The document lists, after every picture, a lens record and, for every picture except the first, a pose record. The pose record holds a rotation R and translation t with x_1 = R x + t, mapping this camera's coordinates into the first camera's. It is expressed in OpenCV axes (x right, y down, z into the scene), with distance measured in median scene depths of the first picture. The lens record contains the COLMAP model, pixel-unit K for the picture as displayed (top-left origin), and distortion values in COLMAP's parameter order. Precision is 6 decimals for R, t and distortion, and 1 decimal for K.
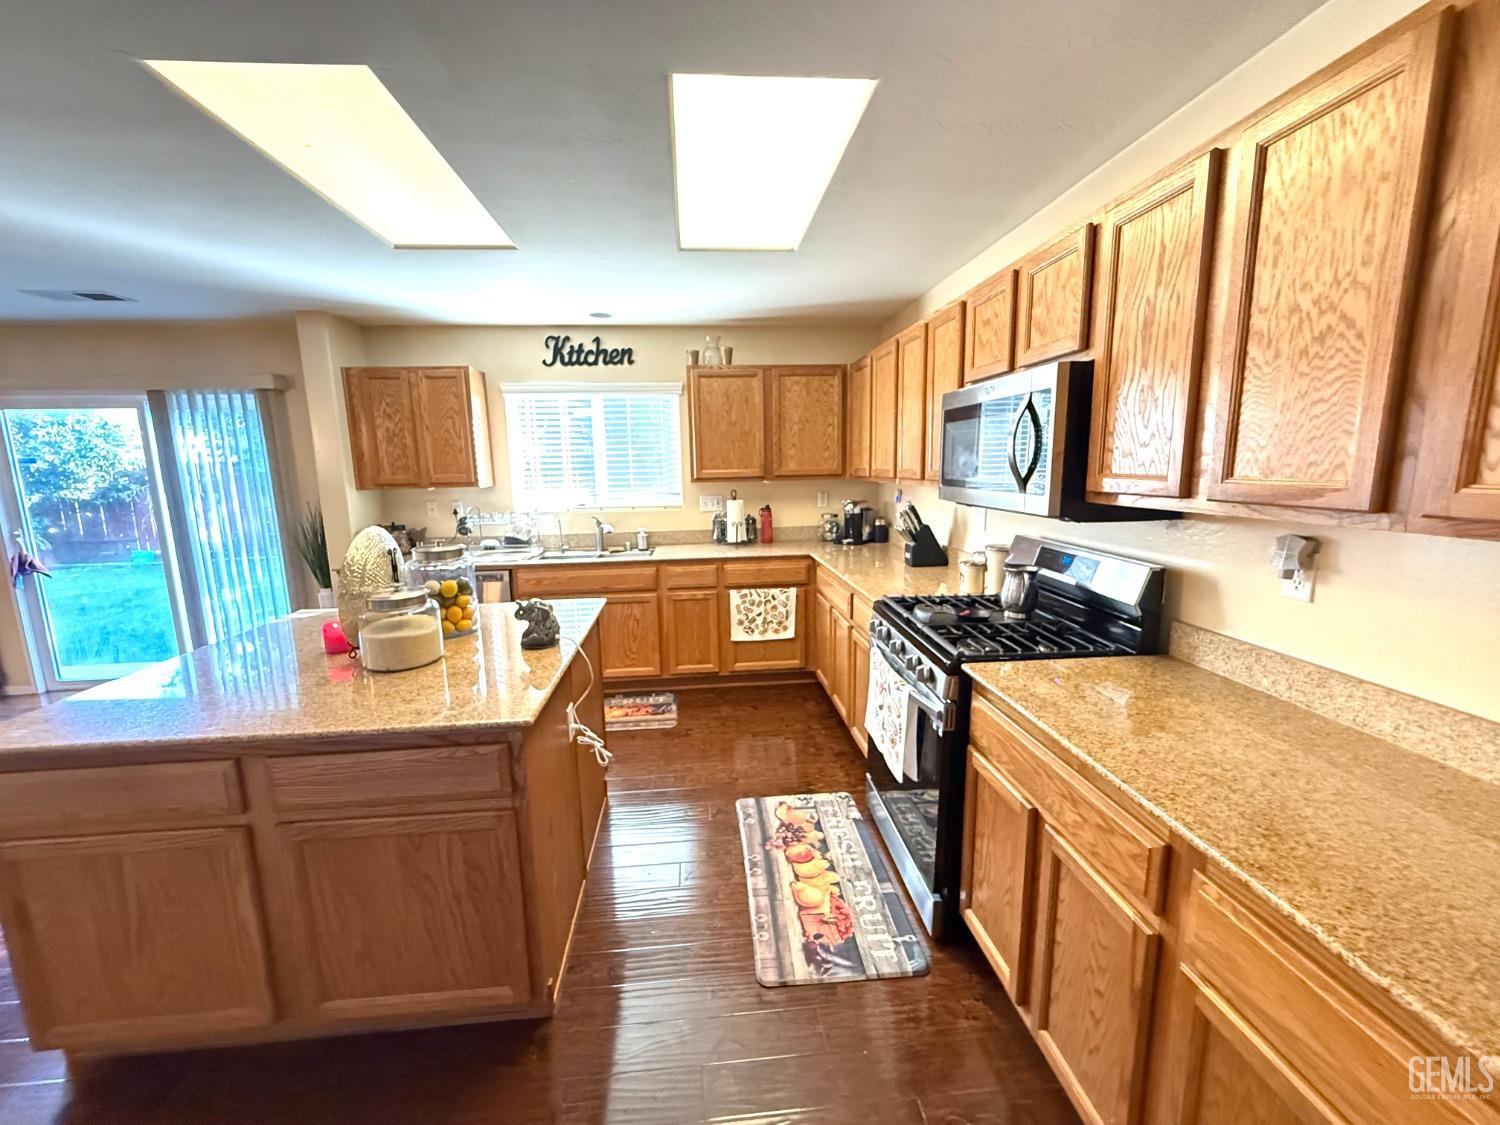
lens RADIAL K [[599.5, 0, 749.2], [0, 599.5, 562.1], [0, 0, 1]] dist [-0.004049, 0.000377]
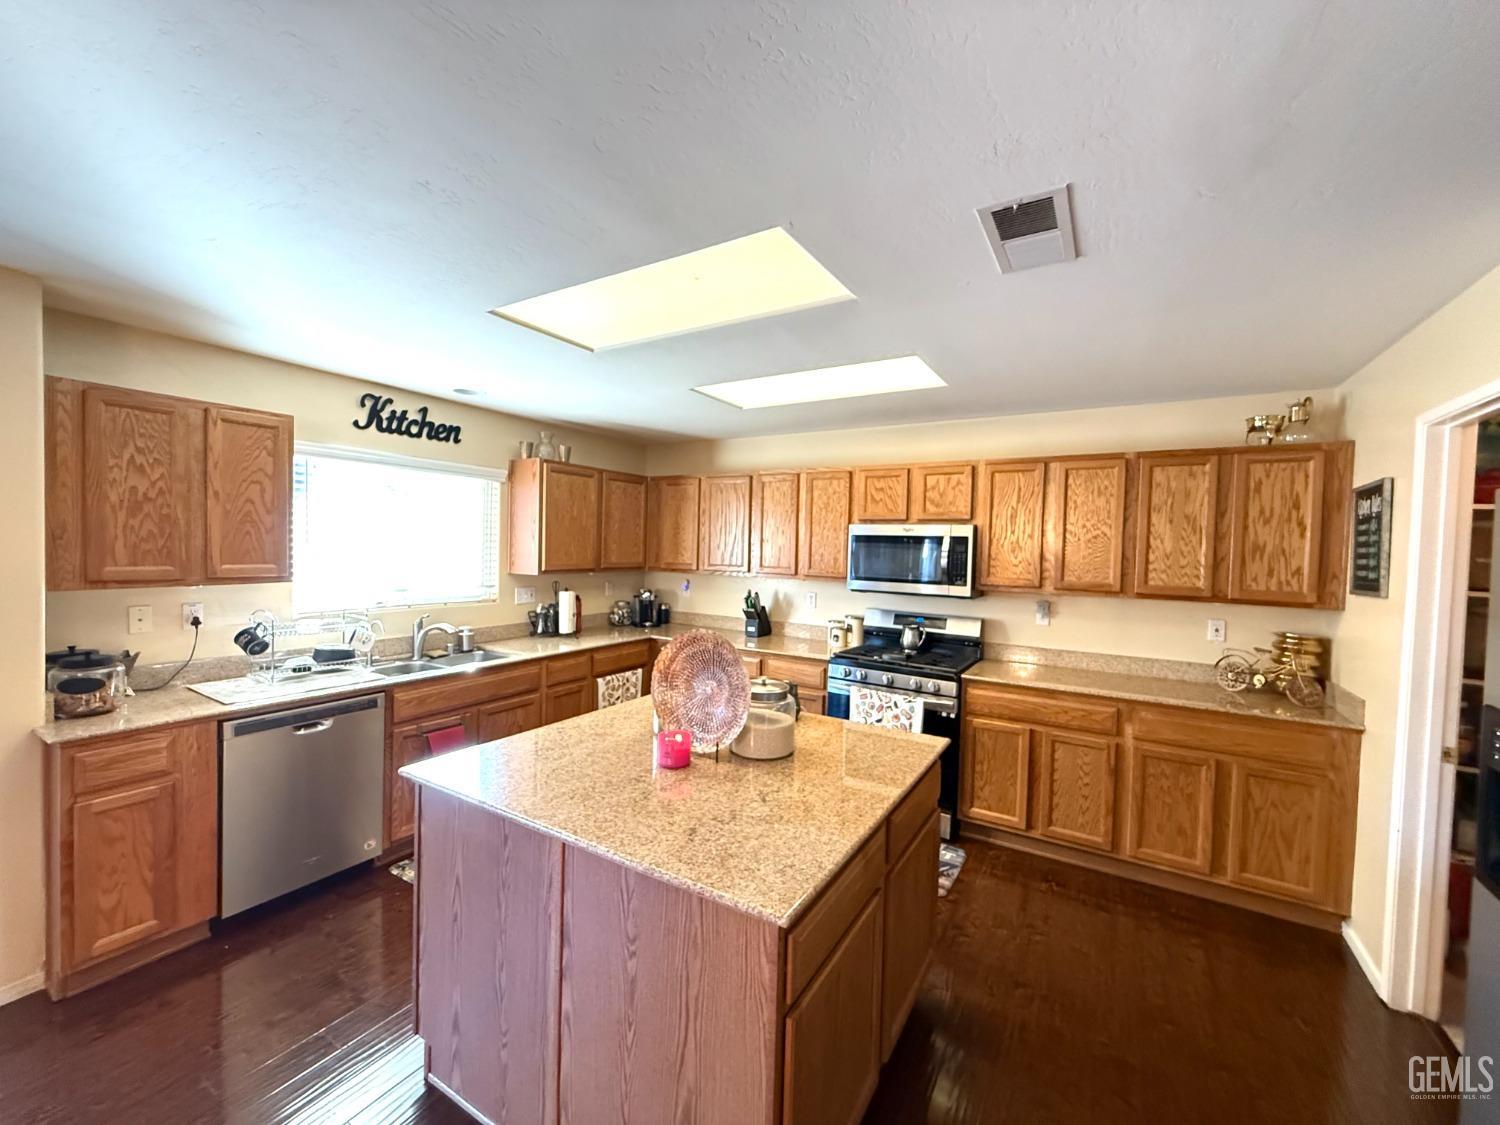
lens RADIAL K [[599.5, 0, 746.3], [0, 599.5, 564.1], [0, 0, 1]] dist [-0.004049, 0.000377]
pose [[0.600550, 0.010314, 0.799521, -0.681474], [0.094450, 0.992001, -0.083742, -0.037204], [-0.793989, 0.125806, 0.594772, 0.154199]]
